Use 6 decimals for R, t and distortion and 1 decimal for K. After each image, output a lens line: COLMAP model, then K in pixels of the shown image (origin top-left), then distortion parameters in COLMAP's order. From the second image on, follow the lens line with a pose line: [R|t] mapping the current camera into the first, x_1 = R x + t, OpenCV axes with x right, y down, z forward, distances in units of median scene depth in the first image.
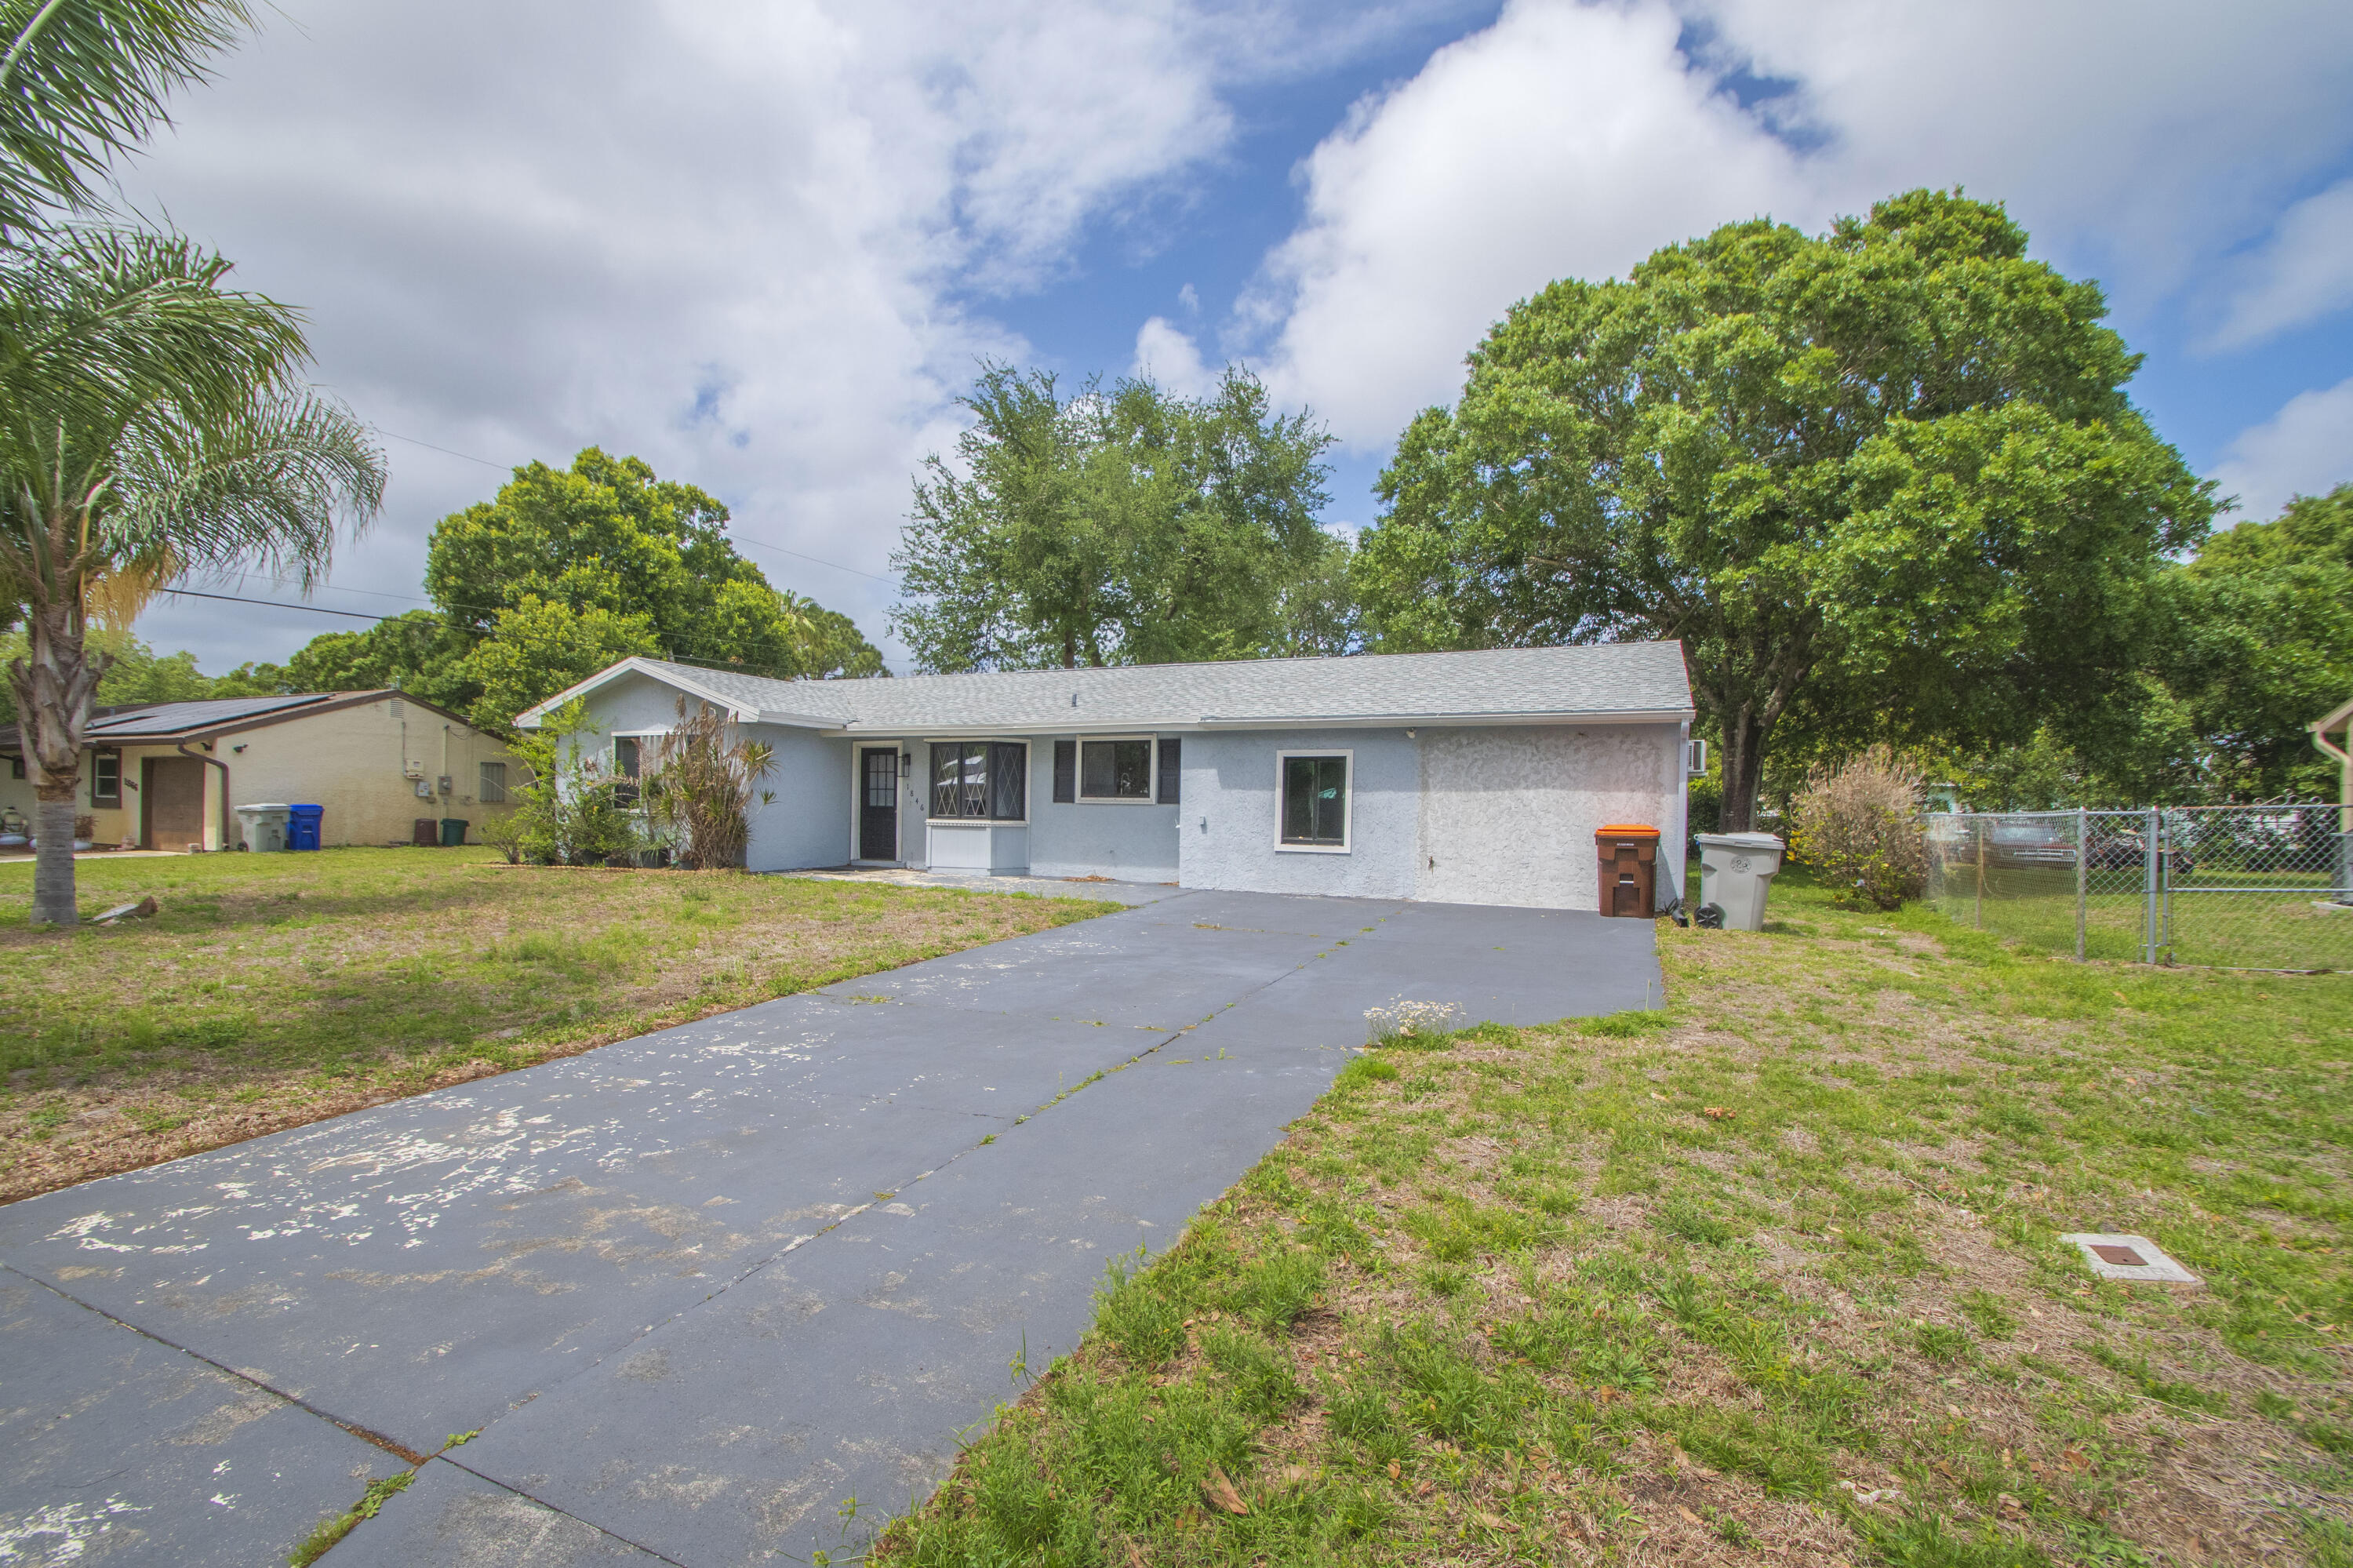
lens RADIAL K [[1031.6, 0, 1176.5], [0, 1031.6, 784.0], [0, 0, 1]] dist [0.001893, -0.000021]
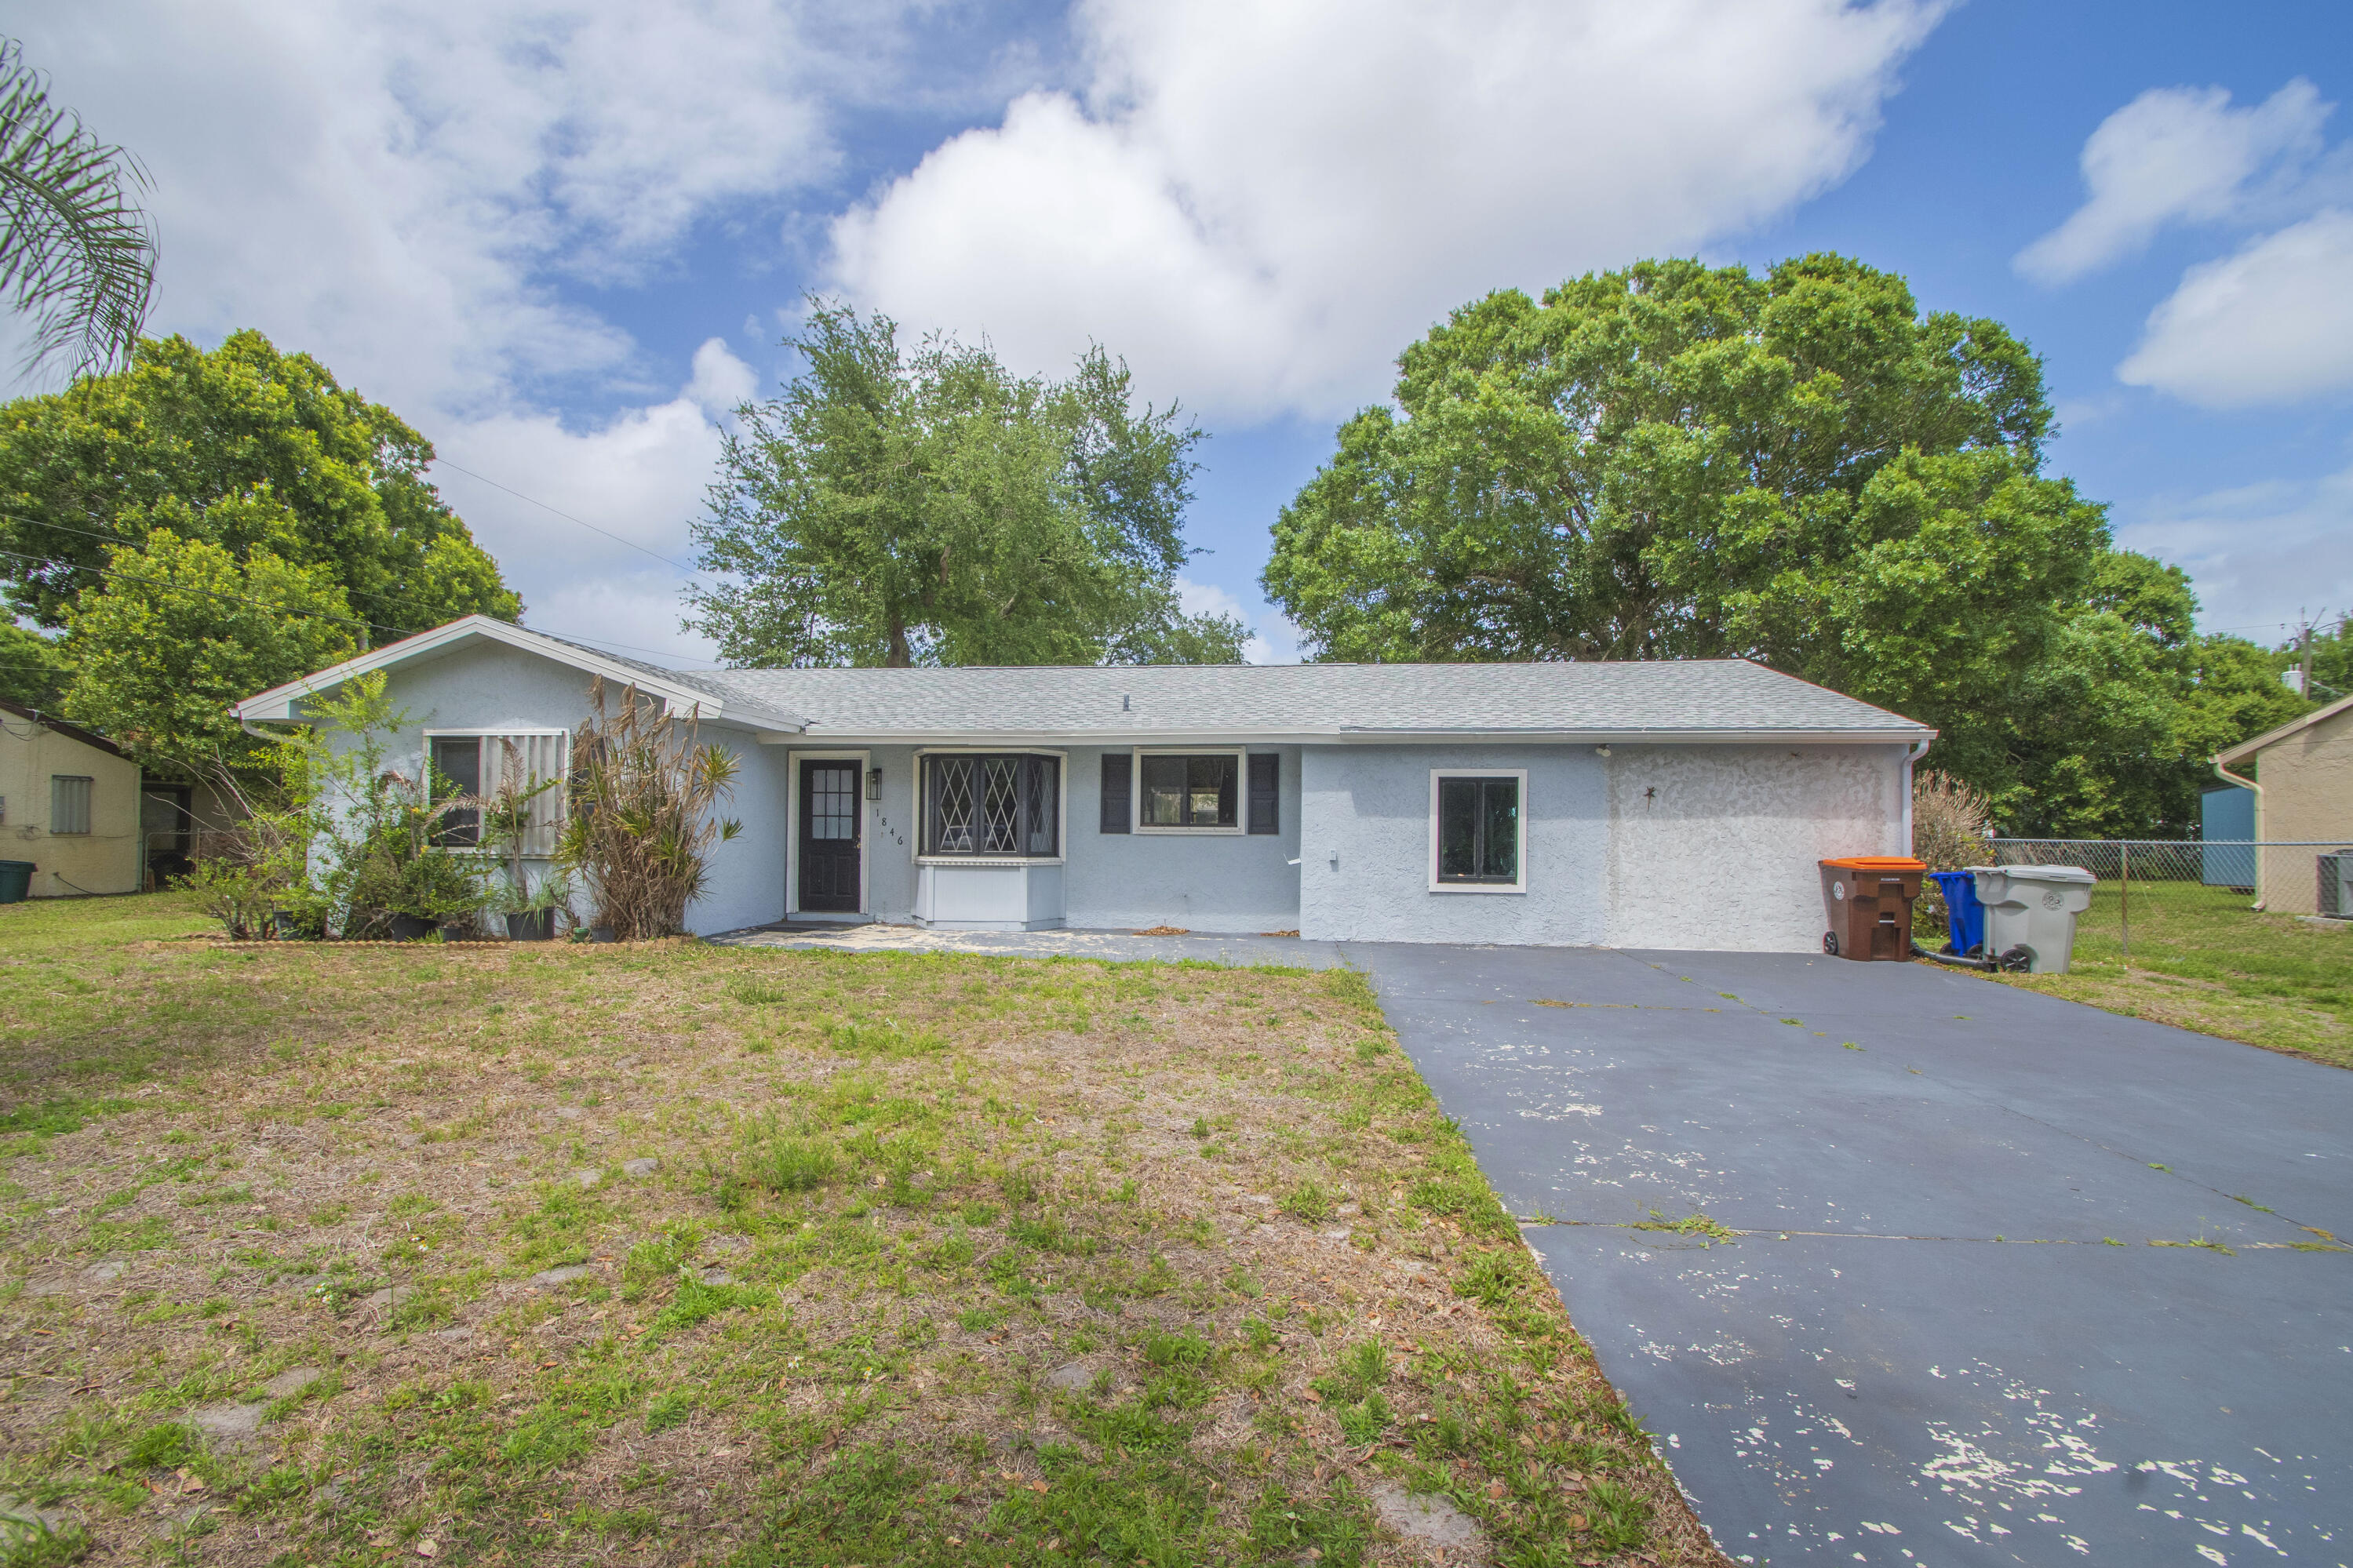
lens RADIAL K [[1033.2, 0, 1176.5], [0, 1033.2, 784.0], [0, 0, 1]] dist [-0.002663, -0.000439]
pose [[0.951586, 0.007104, 0.307301, -0.300433], [-0.000985, 0.999798, -0.020061, -0.003630], [-0.307381, 0.018787, 0.951401, 0.241372]]
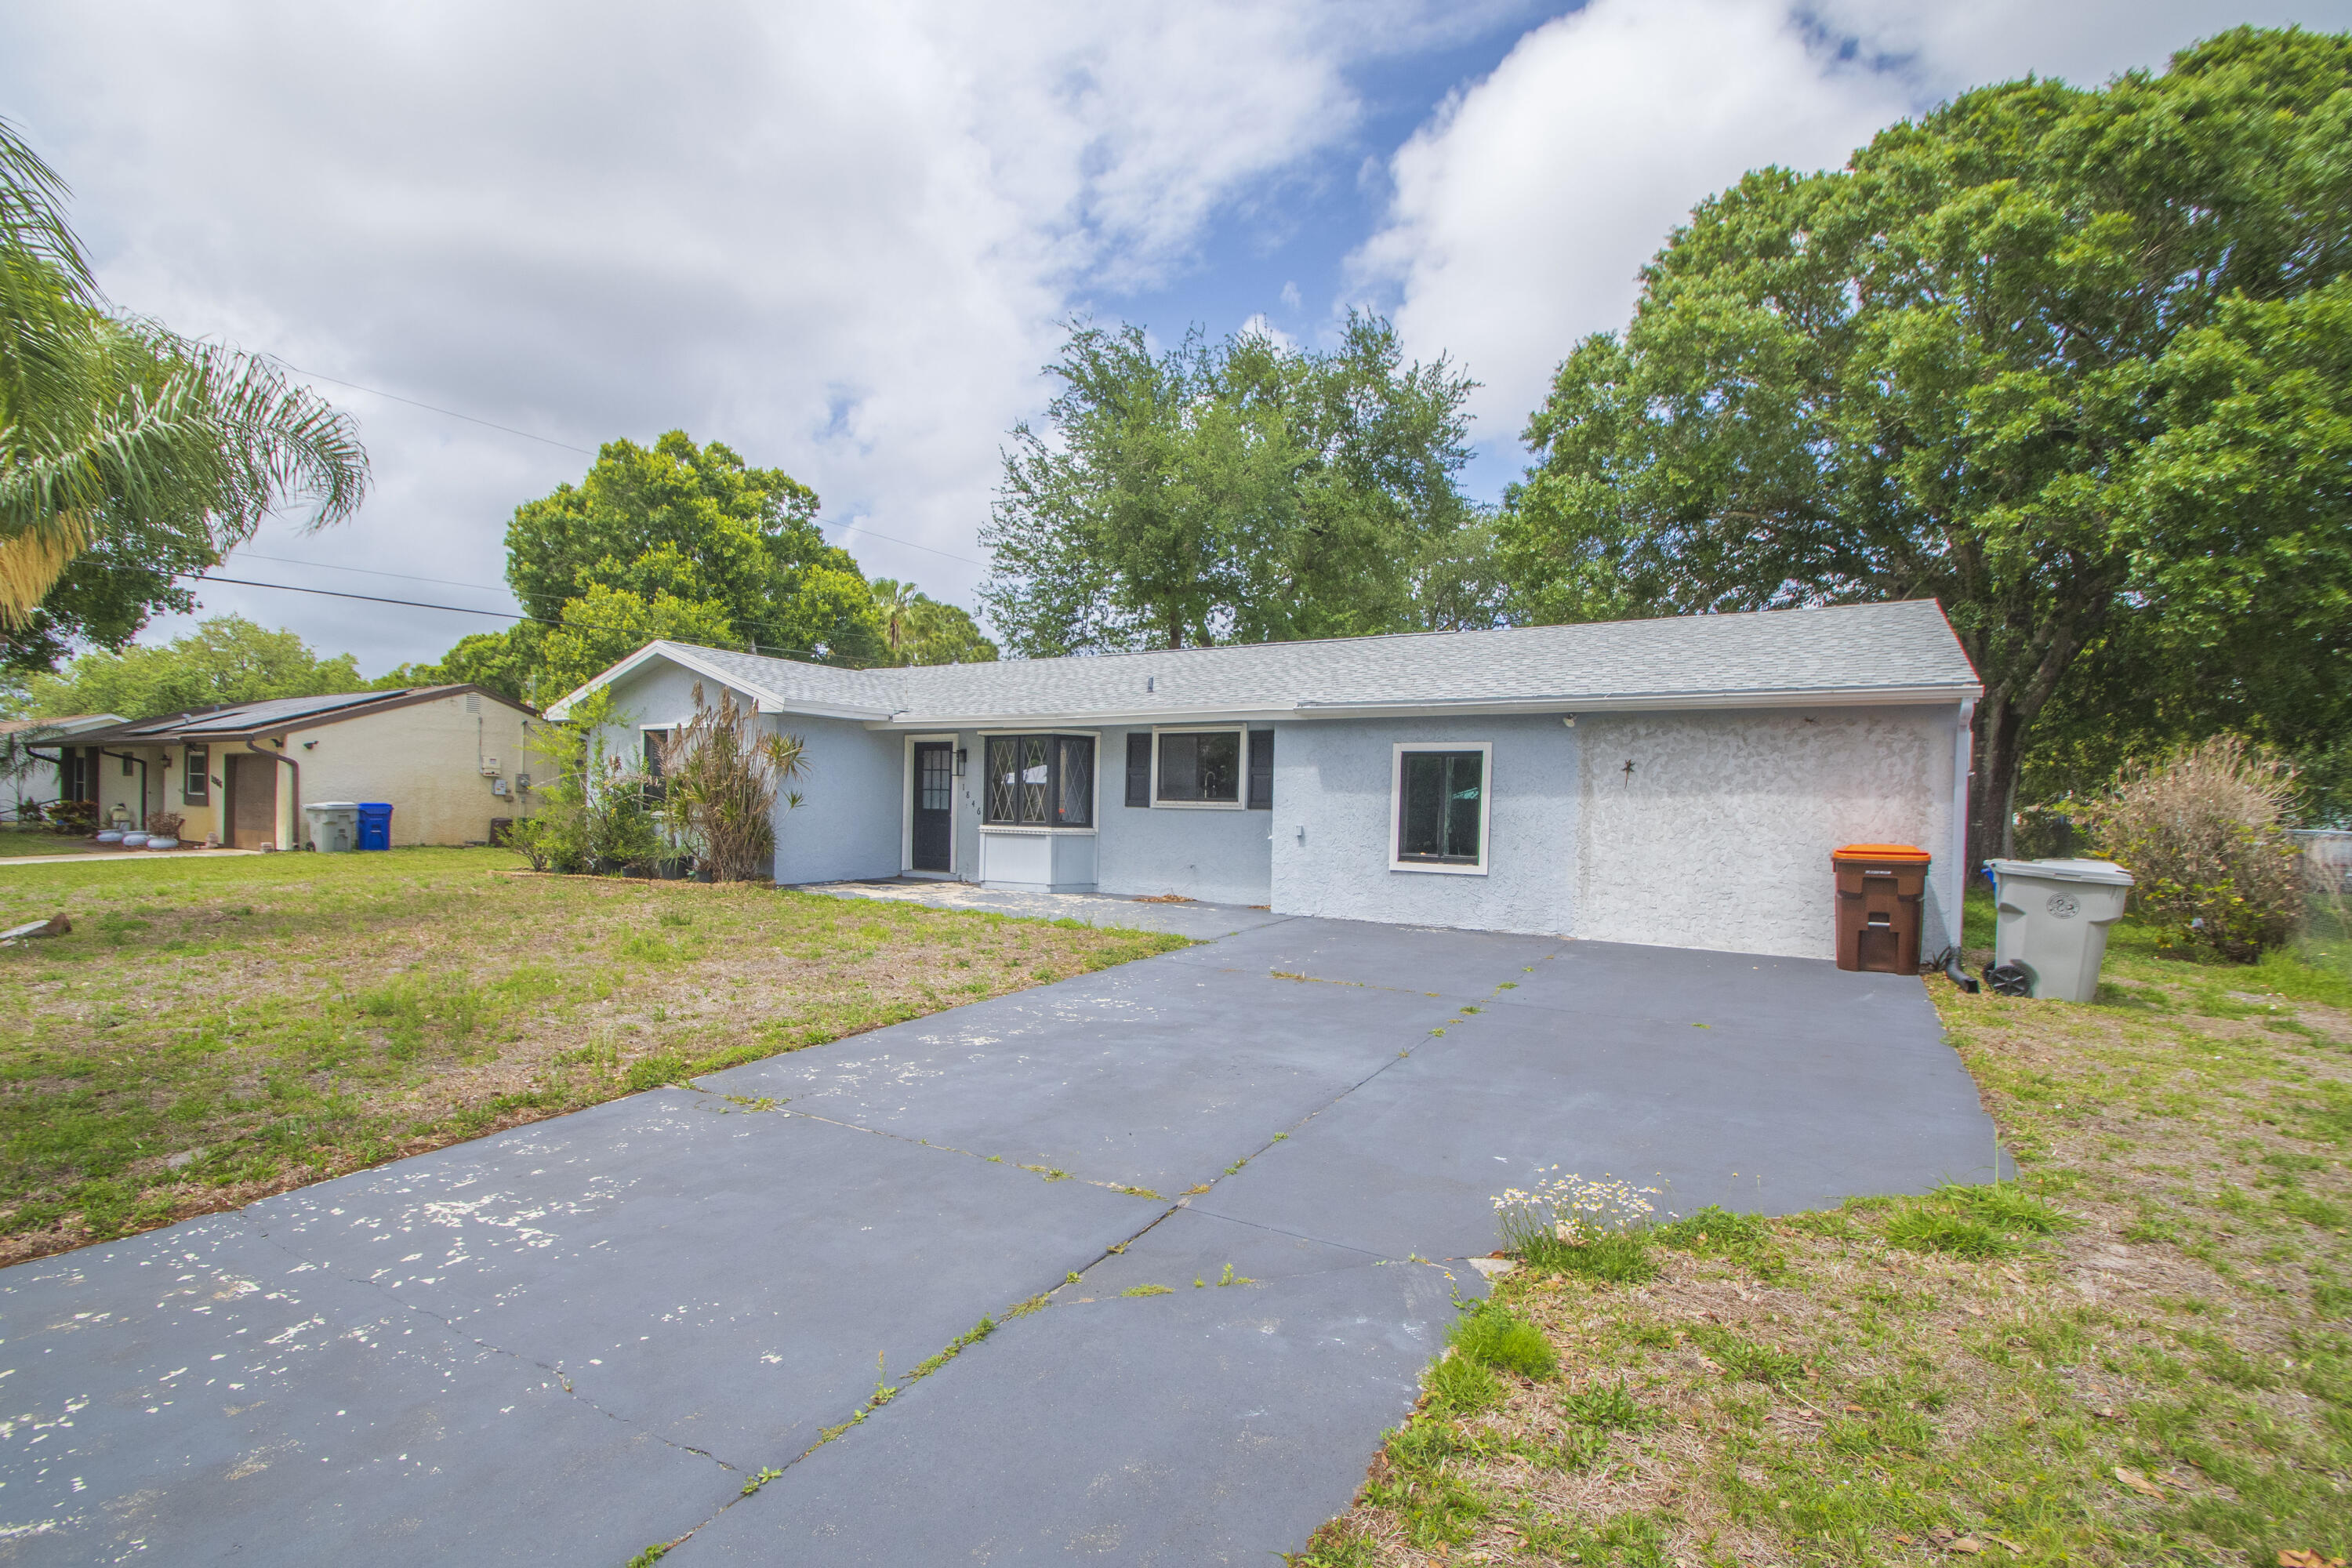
lens RADIAL K [[1065.8, 0, 1174.6], [0, 1065.8, 795.4], [0, 0, 1]] dist [0.013418, -0.022435]
pose [[0.992070, 0.004347, -0.125610, 0.029207], [-0.002831, 0.999921, 0.012244, -0.002004], [0.125653, -0.011792, 0.992004, 0.141749]]
